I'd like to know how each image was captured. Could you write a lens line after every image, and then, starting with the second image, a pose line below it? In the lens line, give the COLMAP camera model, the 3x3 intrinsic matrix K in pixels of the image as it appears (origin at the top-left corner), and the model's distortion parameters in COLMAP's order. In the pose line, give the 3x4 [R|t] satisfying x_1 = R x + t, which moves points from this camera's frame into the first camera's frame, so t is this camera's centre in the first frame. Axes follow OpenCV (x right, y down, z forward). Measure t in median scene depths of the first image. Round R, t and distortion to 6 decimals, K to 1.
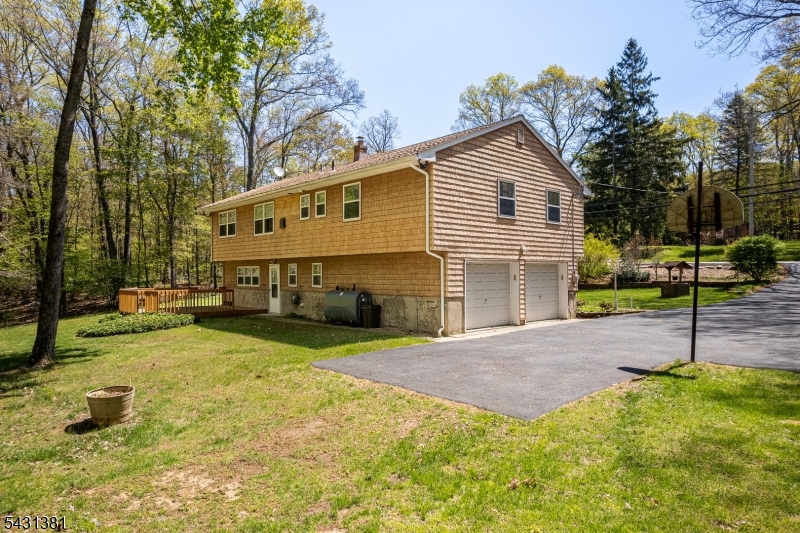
lens RADIAL K [[466.4, 0, 400.0], [0, 466.4, 266.5], [0, 0, 1]] dist [-0.026050, -0.000181]
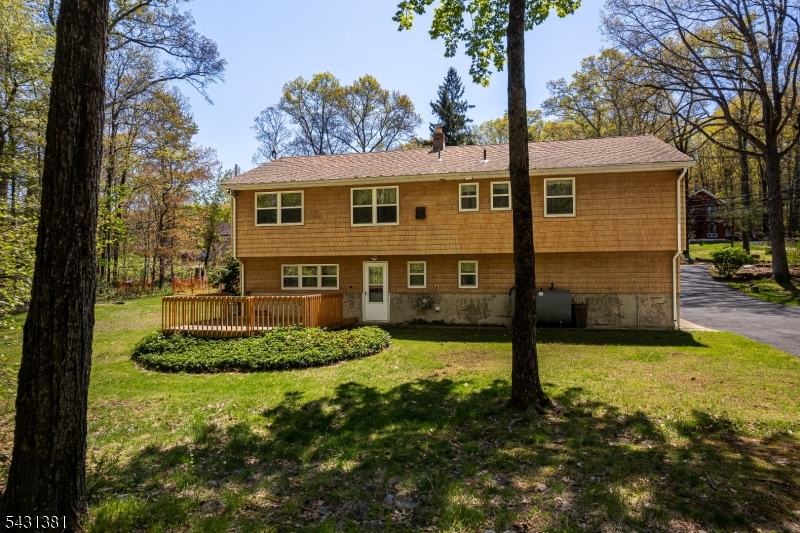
lens RADIAL K [[466.4, 0, 400.0], [0, 466.4, 266.5], [0, 0, 1]] dist [-0.026050, -0.000181]
pose [[0.848159, 0.004152, 0.529725, -0.725368], [-0.004427, 0.999990, -0.000750, 0.004654], [-0.529723, -0.001709, 0.848169, 0.299192]]
